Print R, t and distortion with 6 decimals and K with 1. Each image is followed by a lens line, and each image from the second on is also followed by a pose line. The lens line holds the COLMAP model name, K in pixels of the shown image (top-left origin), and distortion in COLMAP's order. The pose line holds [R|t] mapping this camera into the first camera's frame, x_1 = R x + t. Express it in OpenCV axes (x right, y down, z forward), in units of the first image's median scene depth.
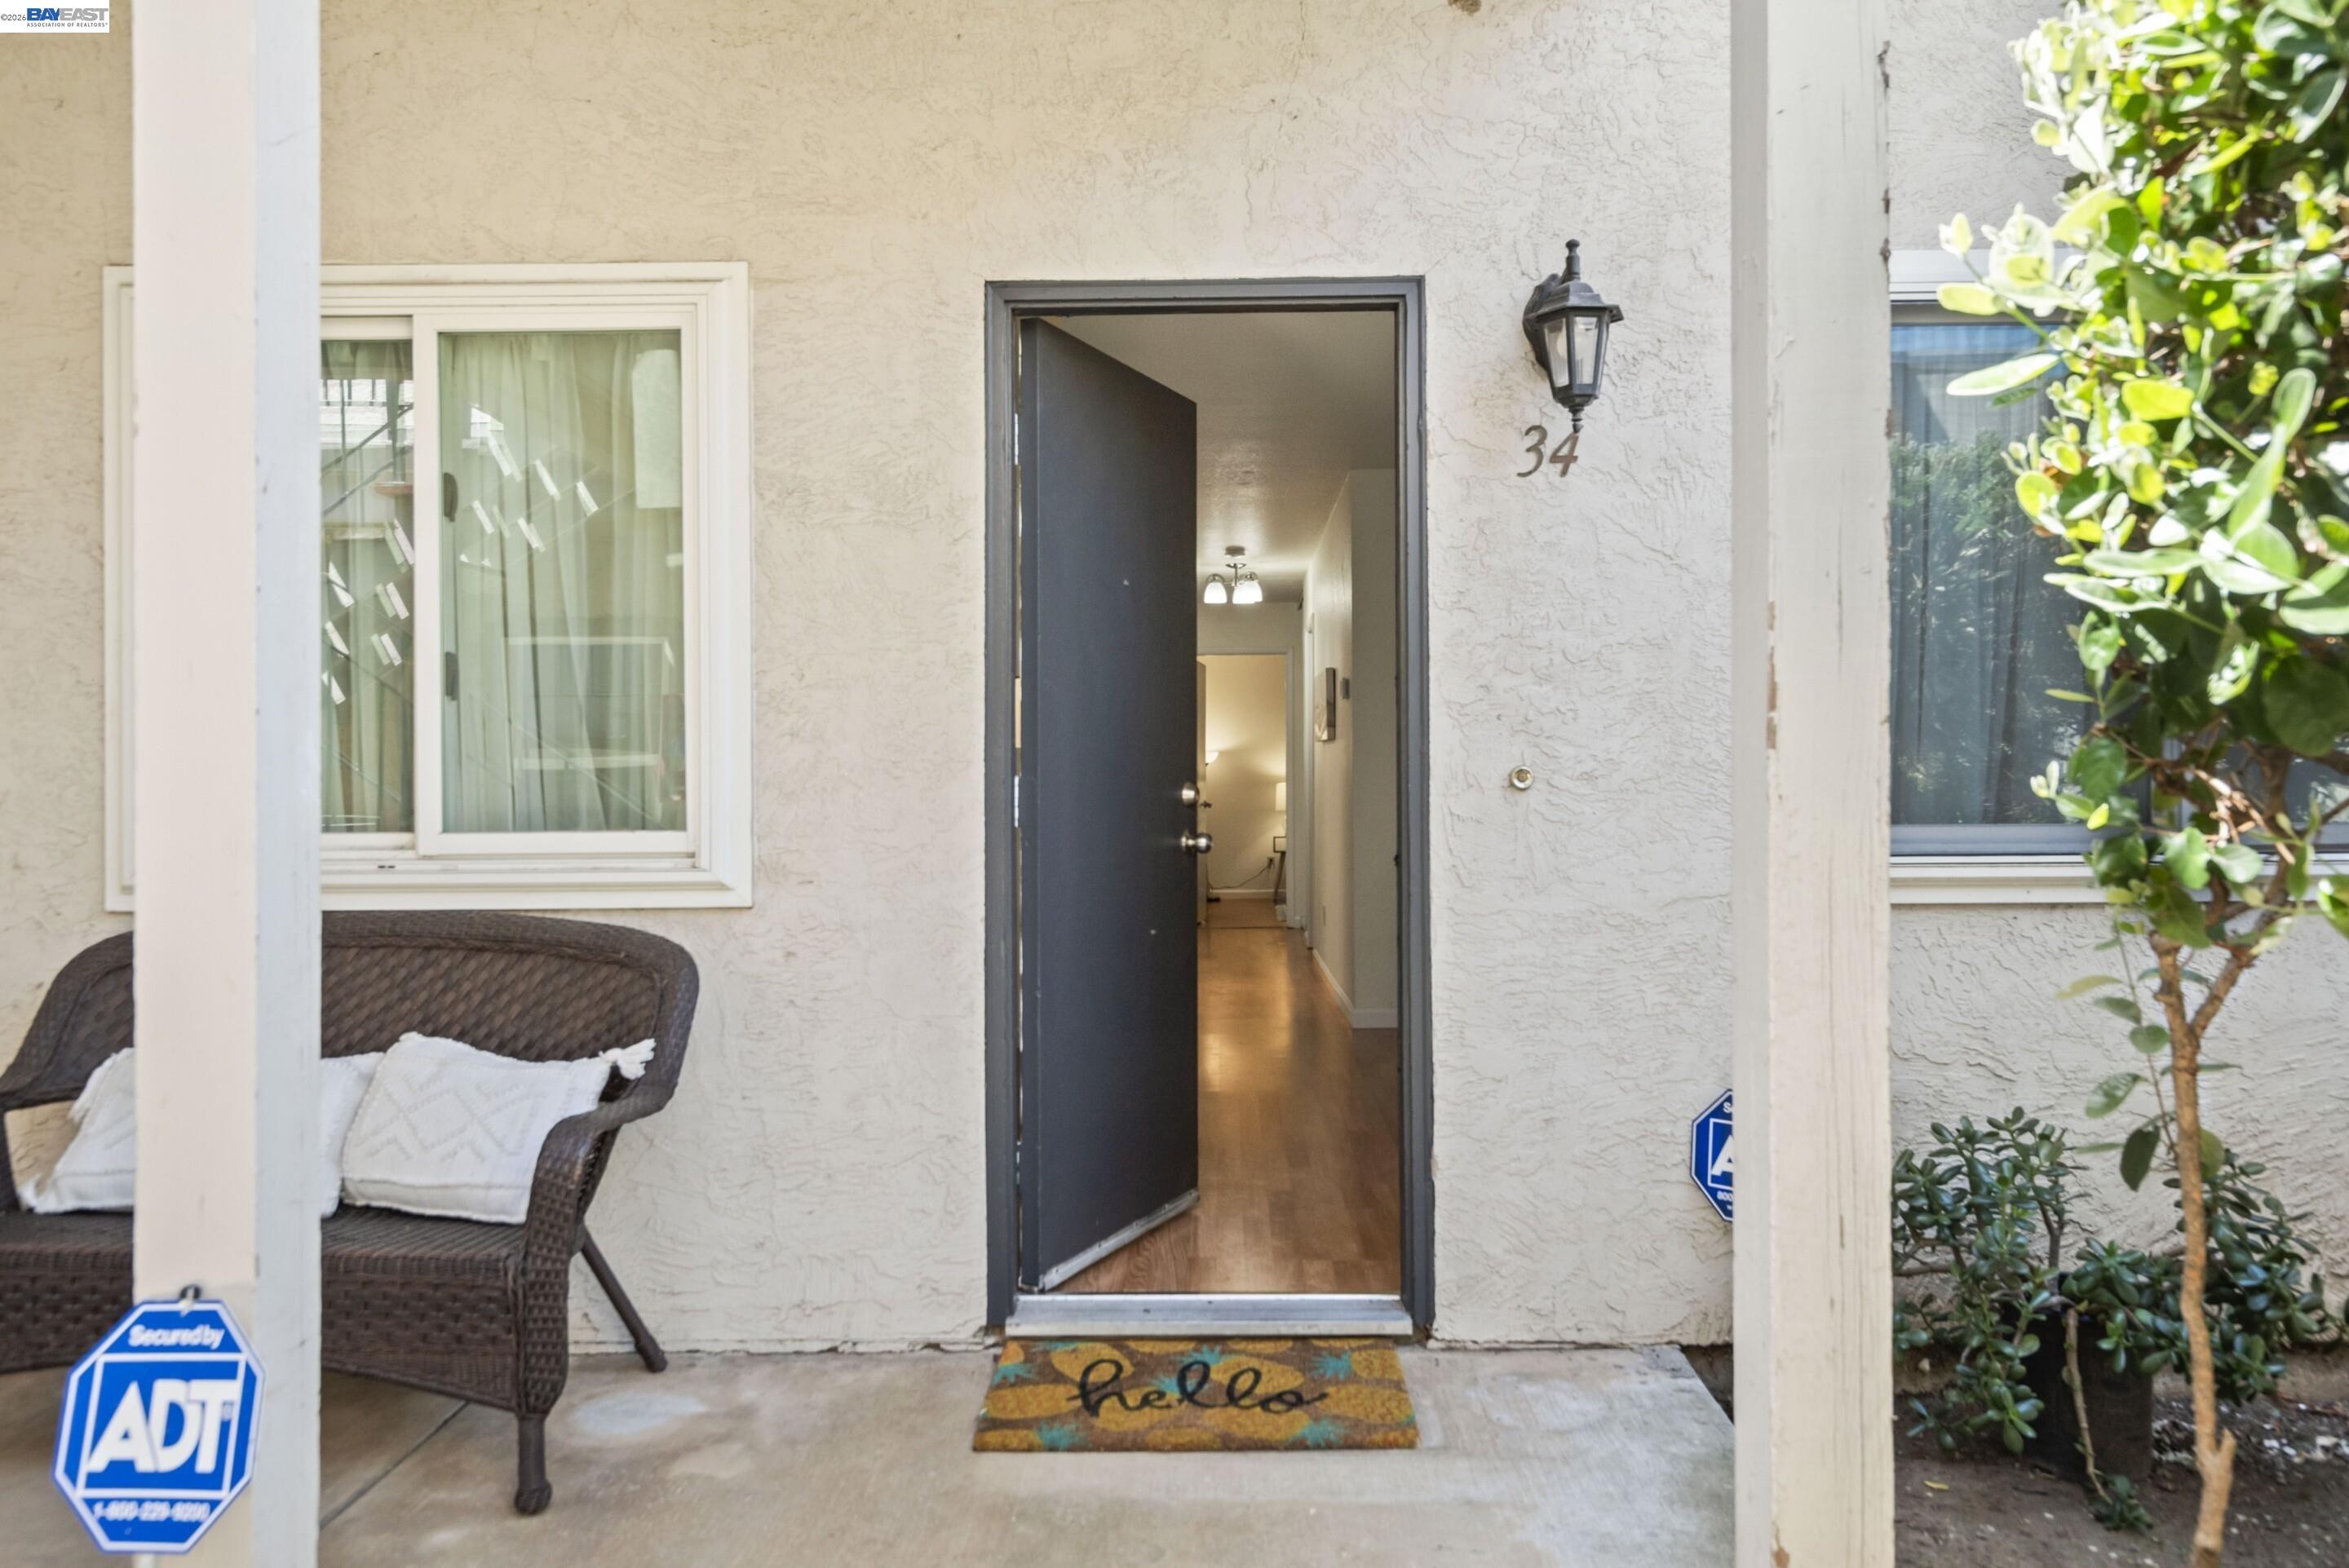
lens RADIAL K [[1629.8, 0, 1174.5], [0, 1629.8, 741.8], [0, 0, 1]] dist [-0.000143, -0.000163]
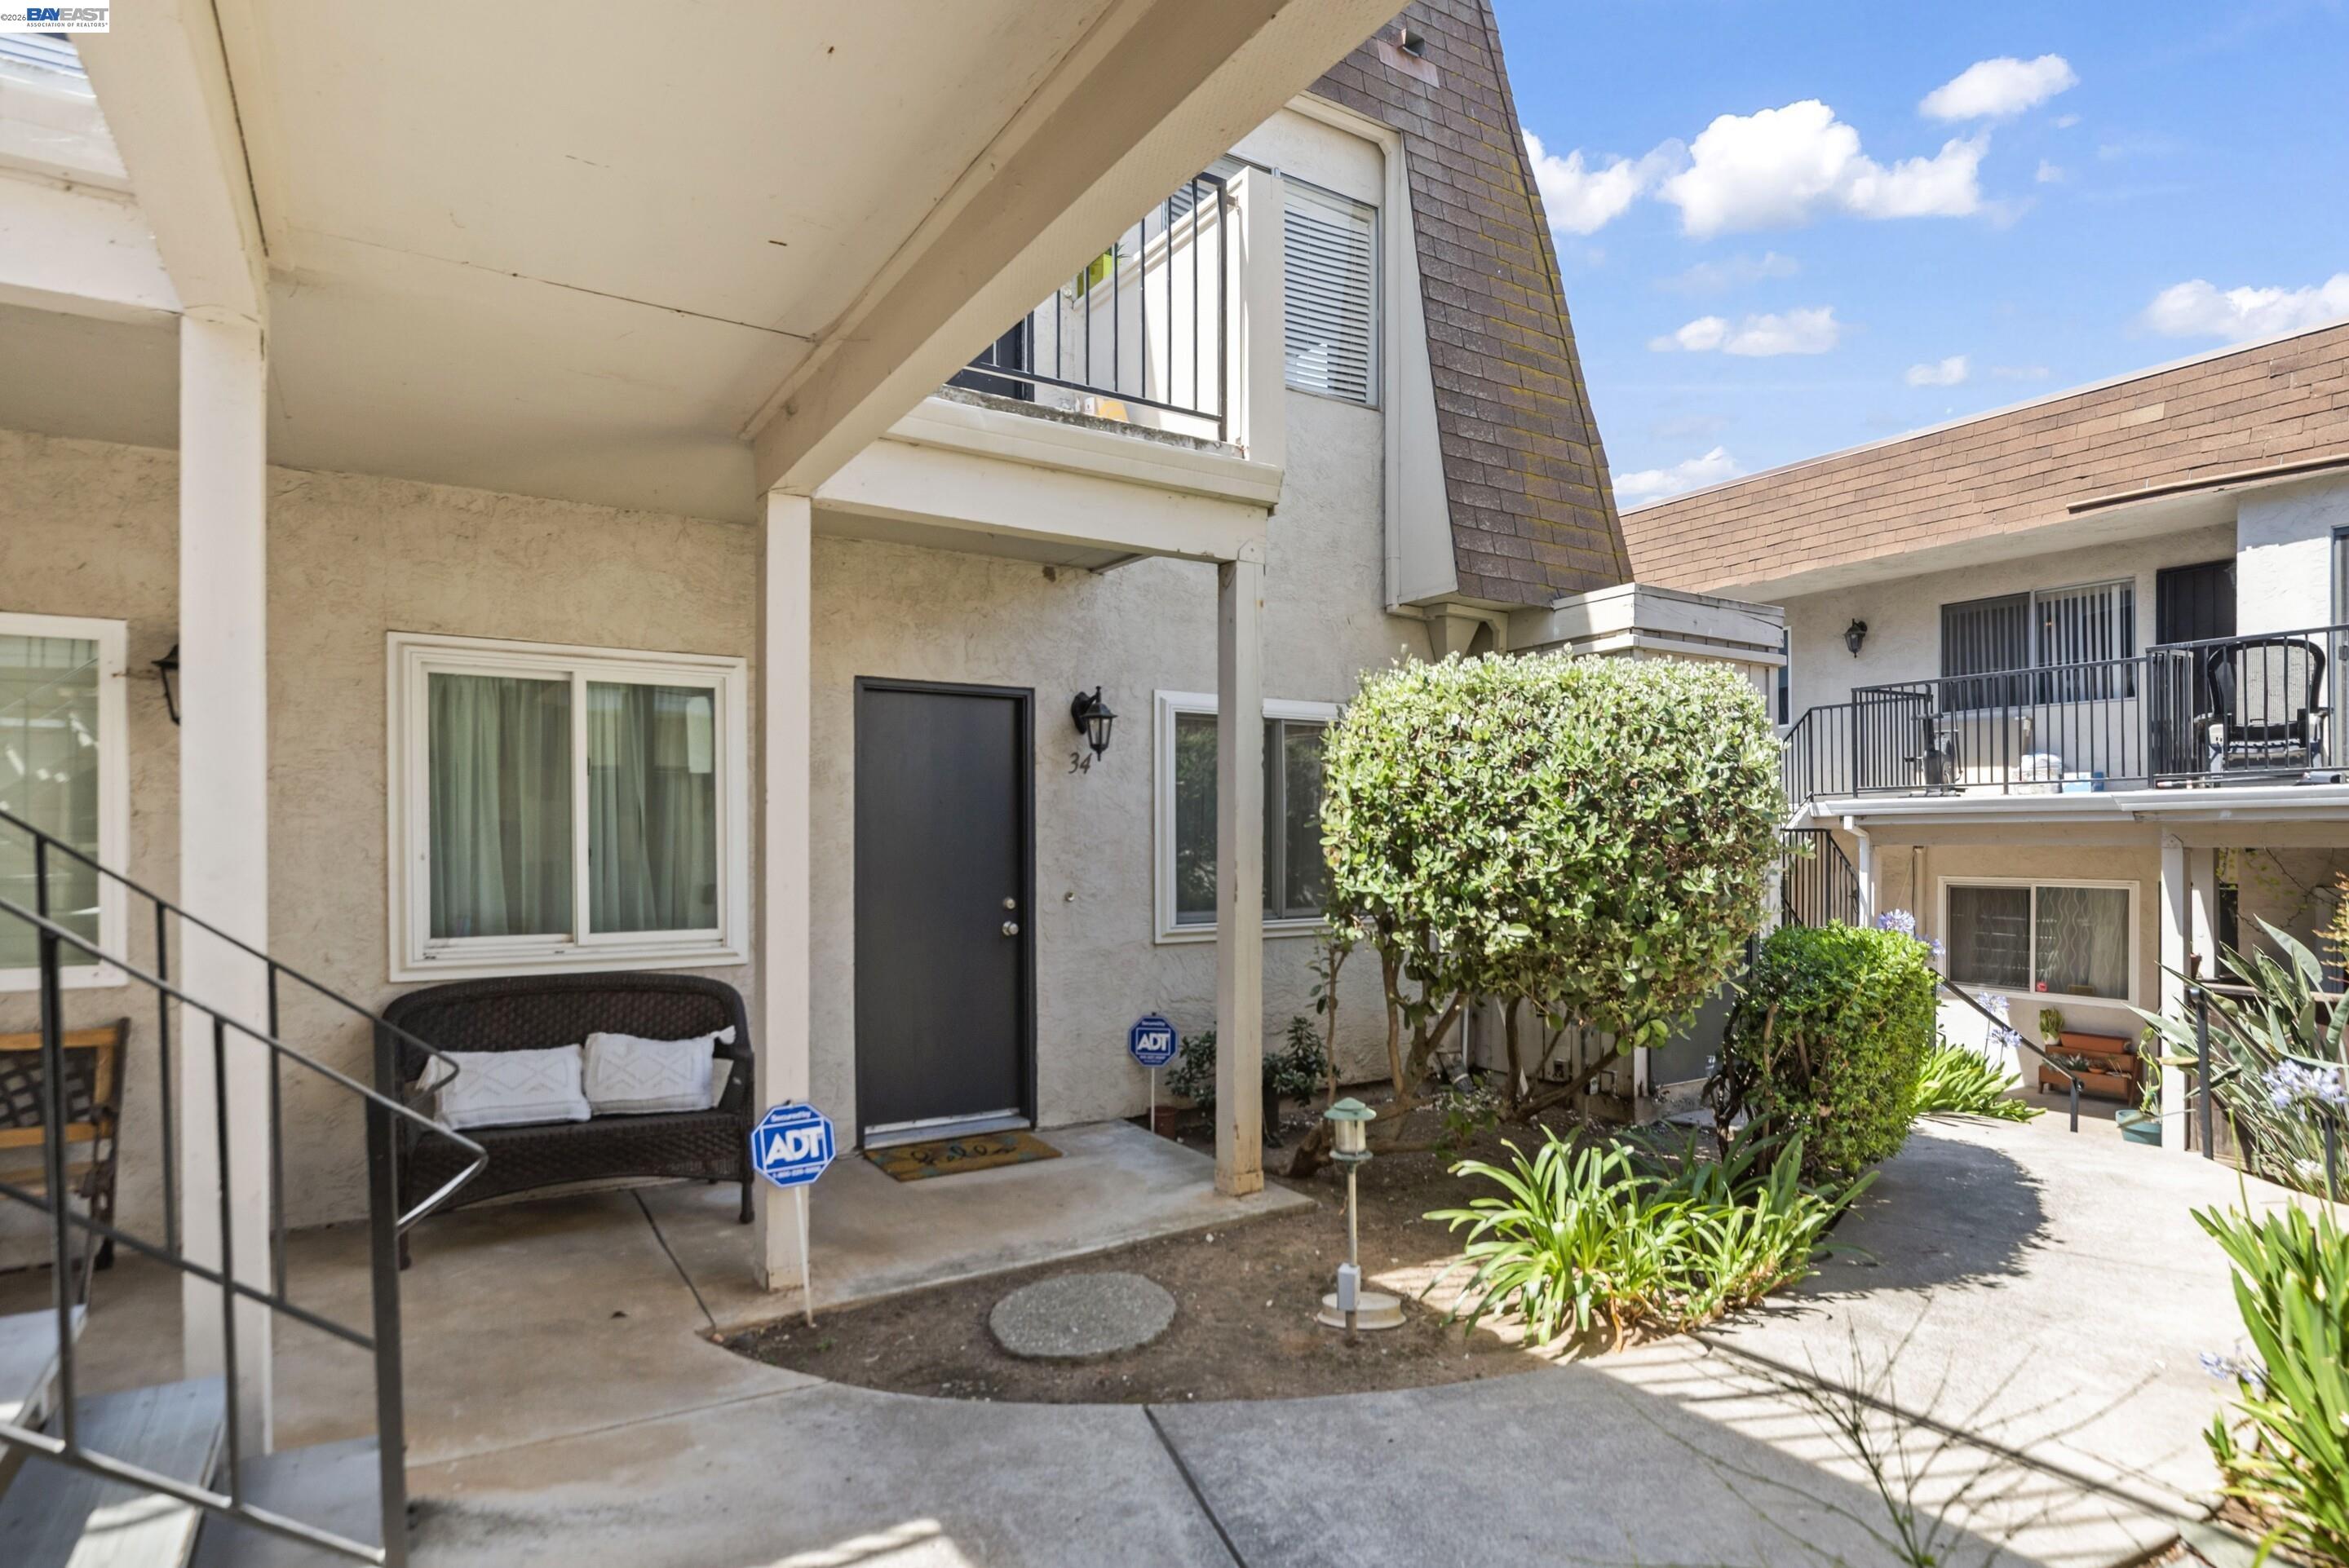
lens RADIAL K [[1222.1, 0, 1186.9], [0, 1222.1, 775.9], [0, 0, 1]] dist [-0.003013, 0.000000]
pose [[0.838272, 0.034930, 0.544133, -0.672297], [-0.016516, 0.999115, -0.038694, -0.093633], [-0.545003, 0.023449, 0.838106, -0.674816]]
